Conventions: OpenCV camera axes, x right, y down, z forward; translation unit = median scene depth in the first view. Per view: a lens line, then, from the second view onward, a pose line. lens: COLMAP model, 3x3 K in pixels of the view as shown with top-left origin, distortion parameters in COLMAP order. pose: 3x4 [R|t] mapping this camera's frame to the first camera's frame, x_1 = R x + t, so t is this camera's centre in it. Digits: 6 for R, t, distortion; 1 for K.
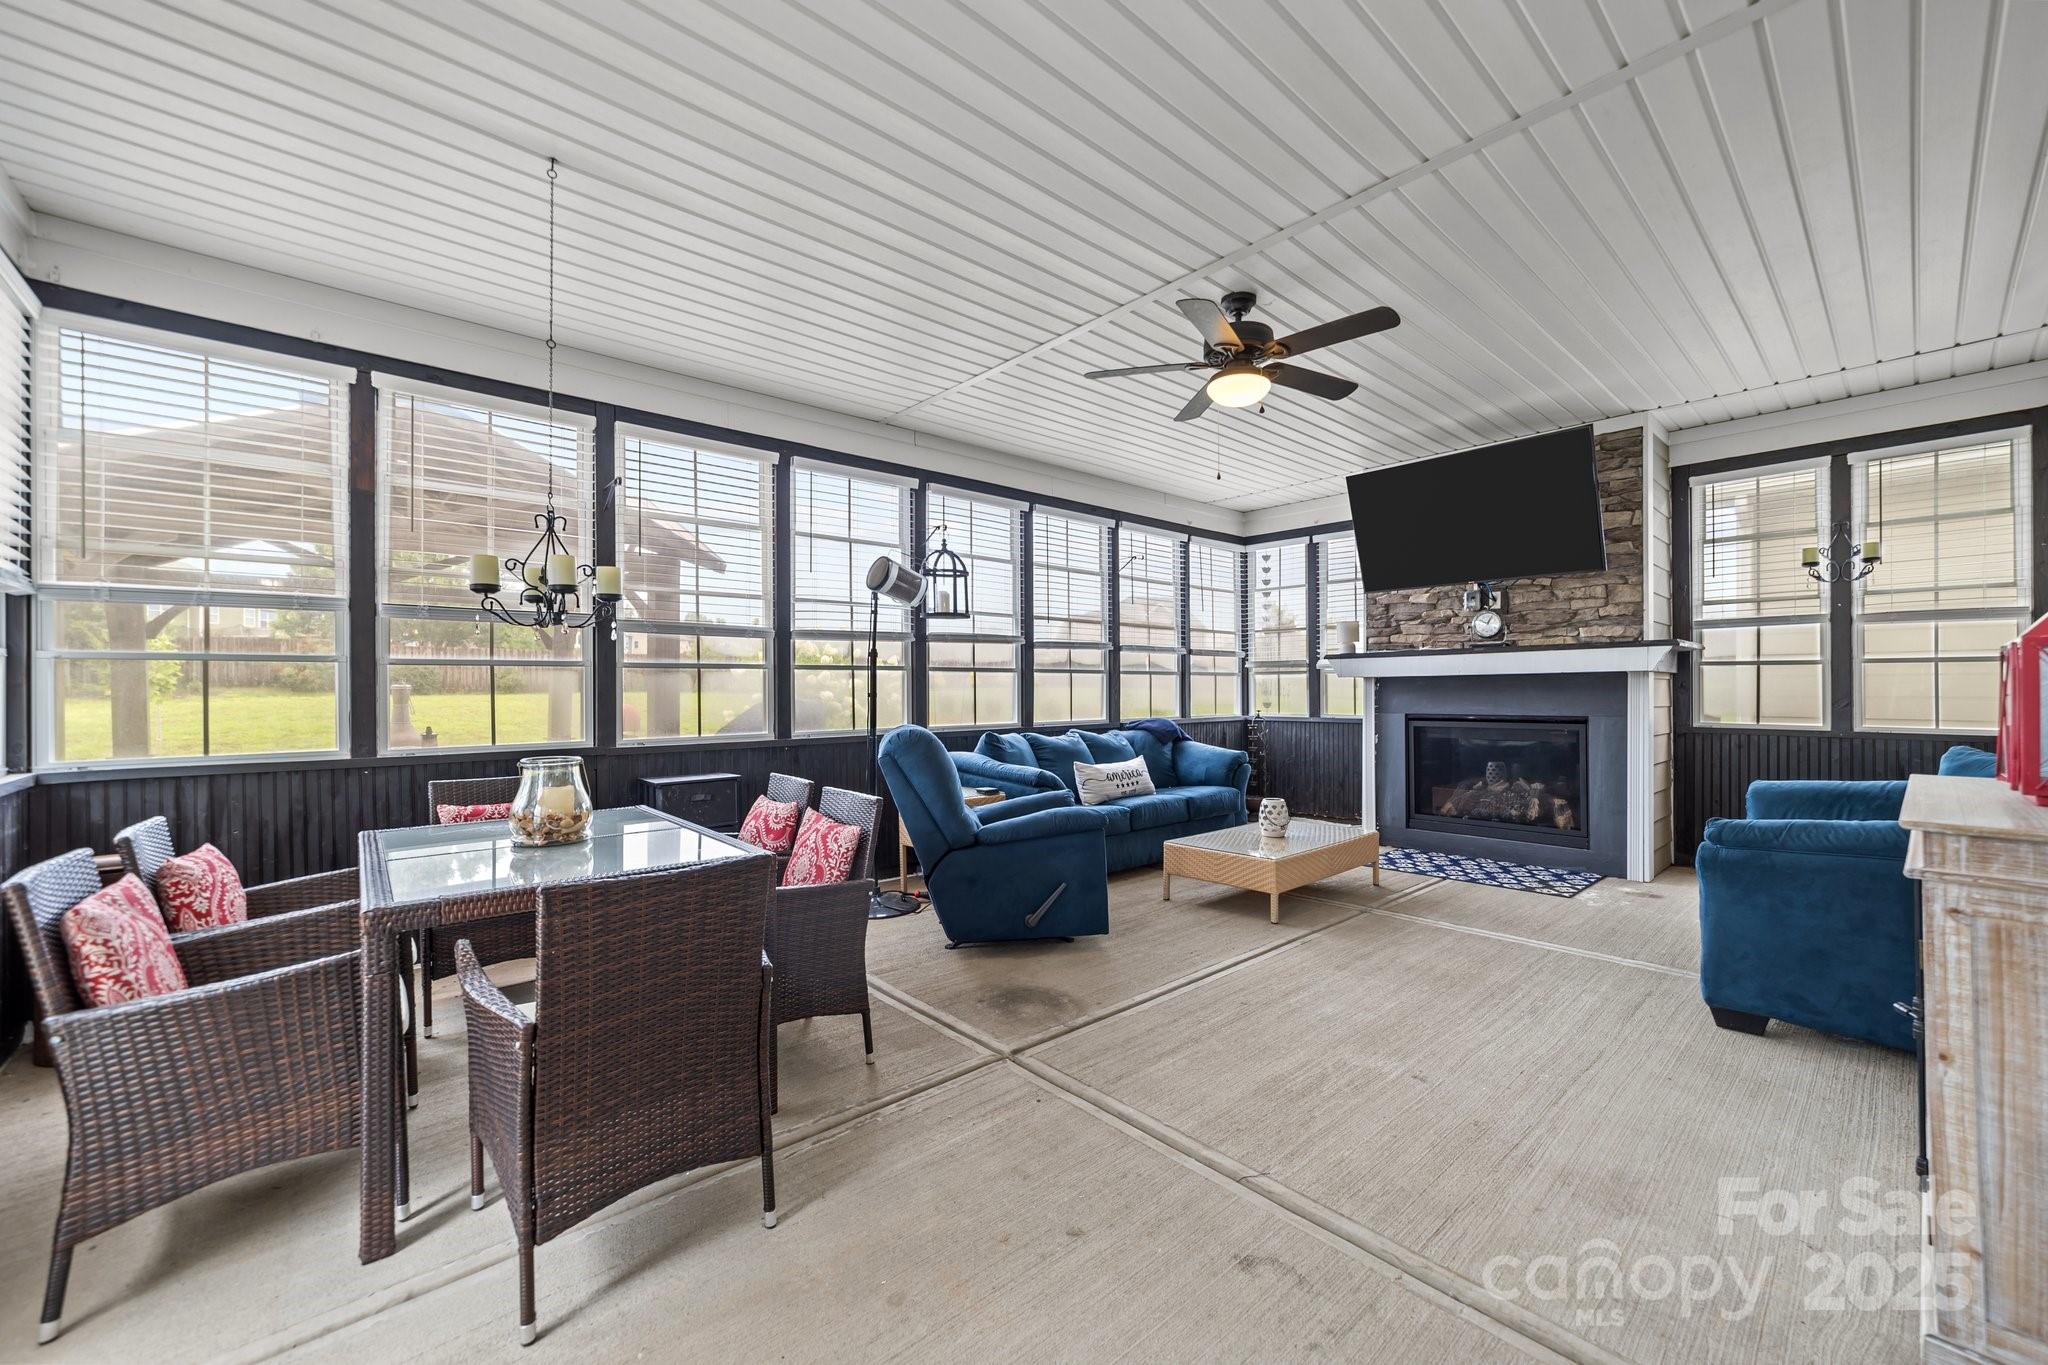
lens RADIAL K [[789.6, 0, 1022.5], [0, 789.6, 691.3], [0, 0, 1]] dist [-0.020994, 0.009453]
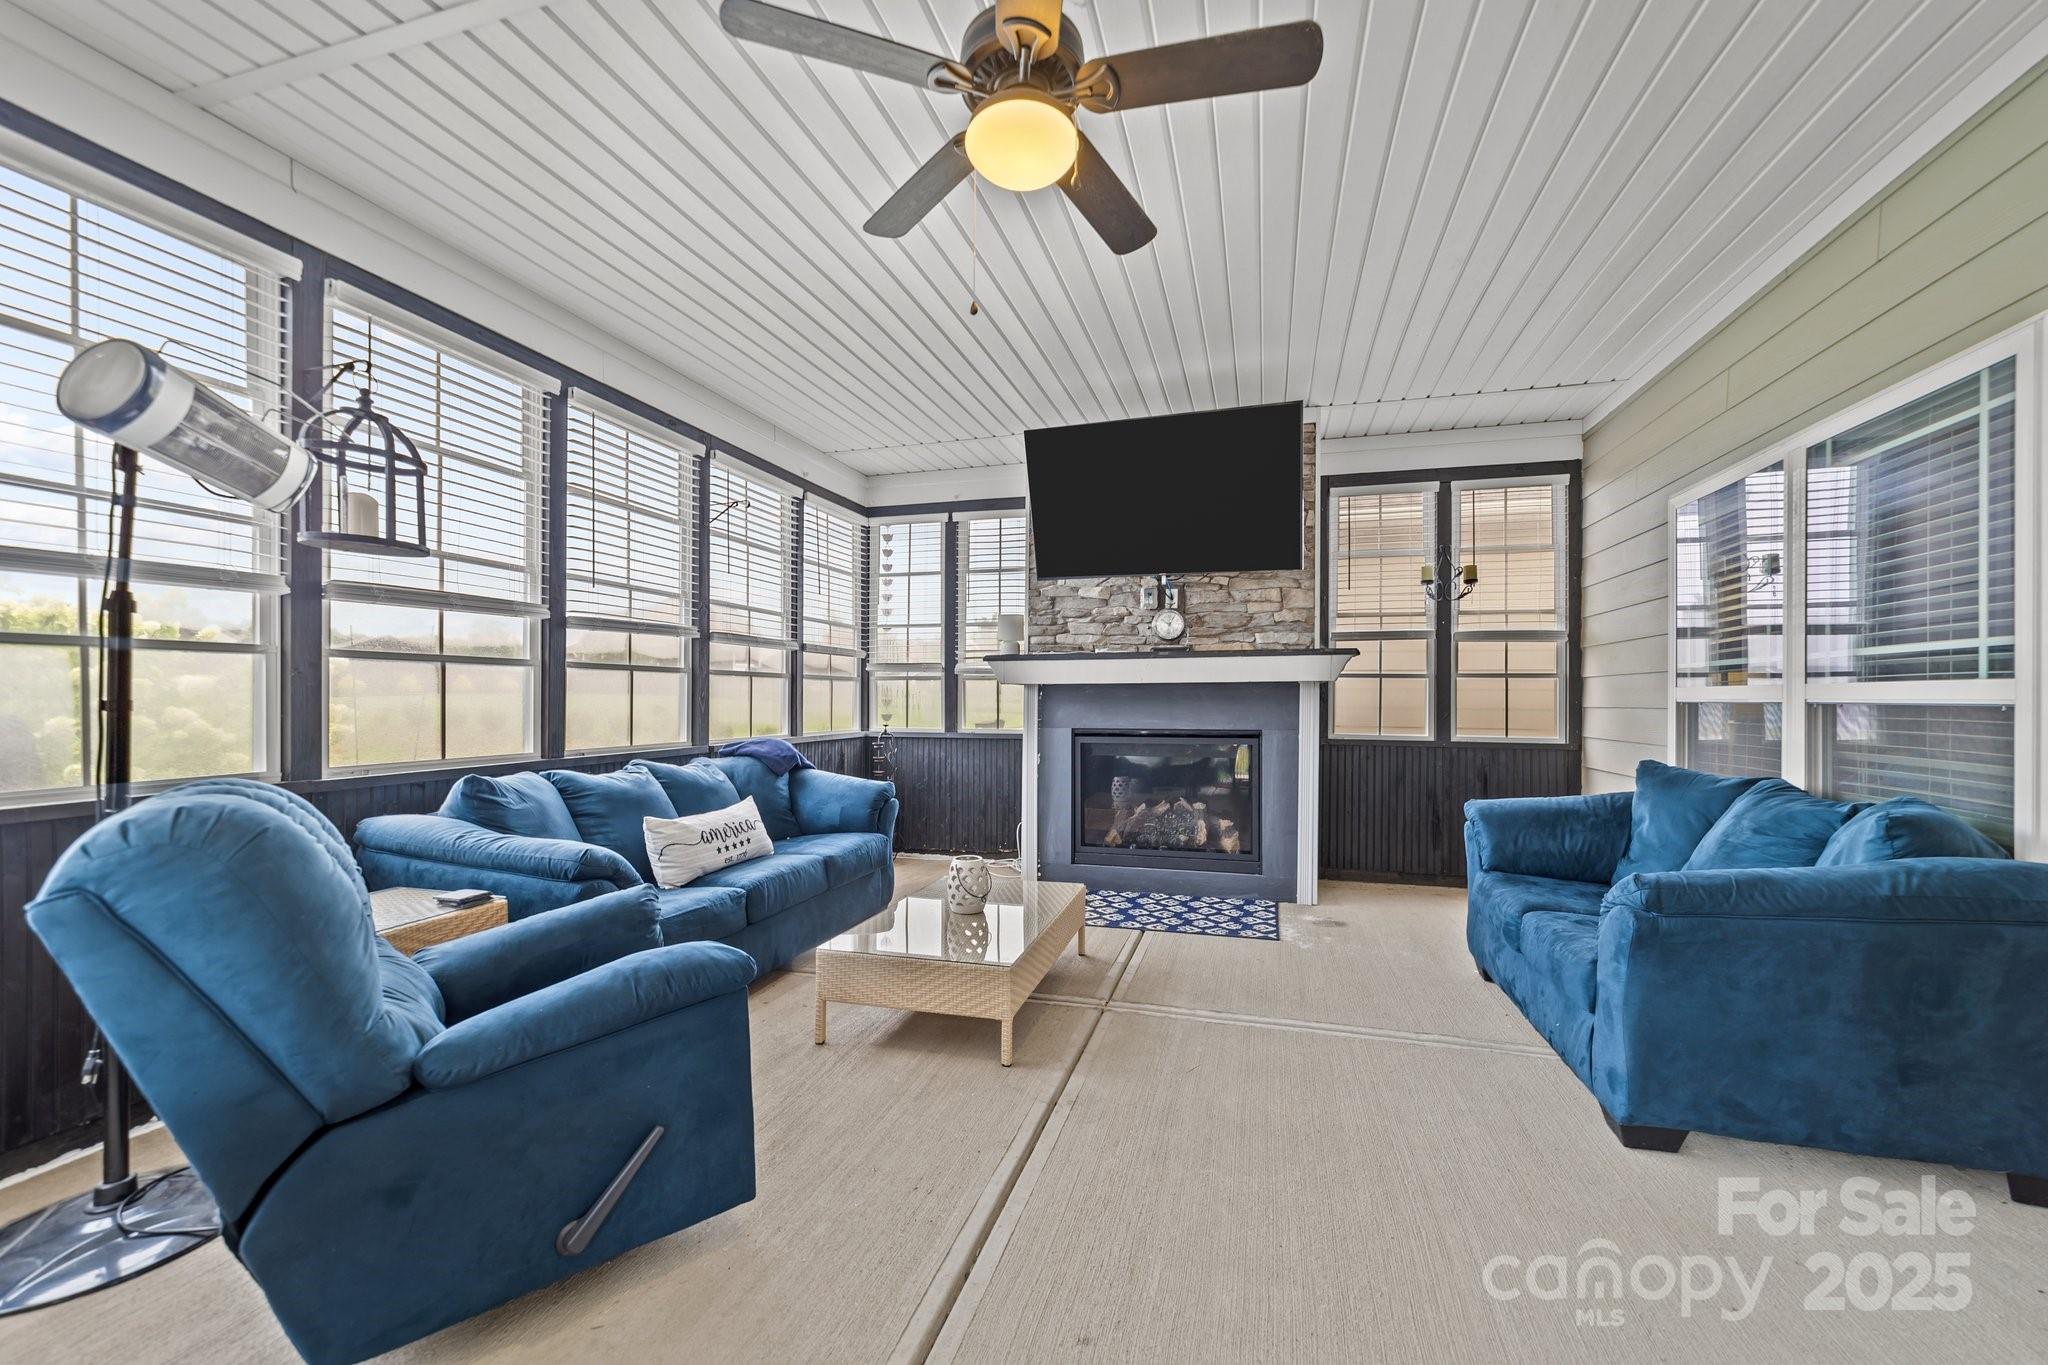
lens RADIAL K [[789.6, 0, 1022.5], [0, 789.6, 691.3], [0, 0, 1]] dist [-0.020994, 0.009453]
pose [[0.848704, 0.010964, 0.528755, -0.006408], [-0.005349, 0.999912, -0.012148, -0.000469], [-0.528841, 0.007481, 0.848688, 0.336086]]
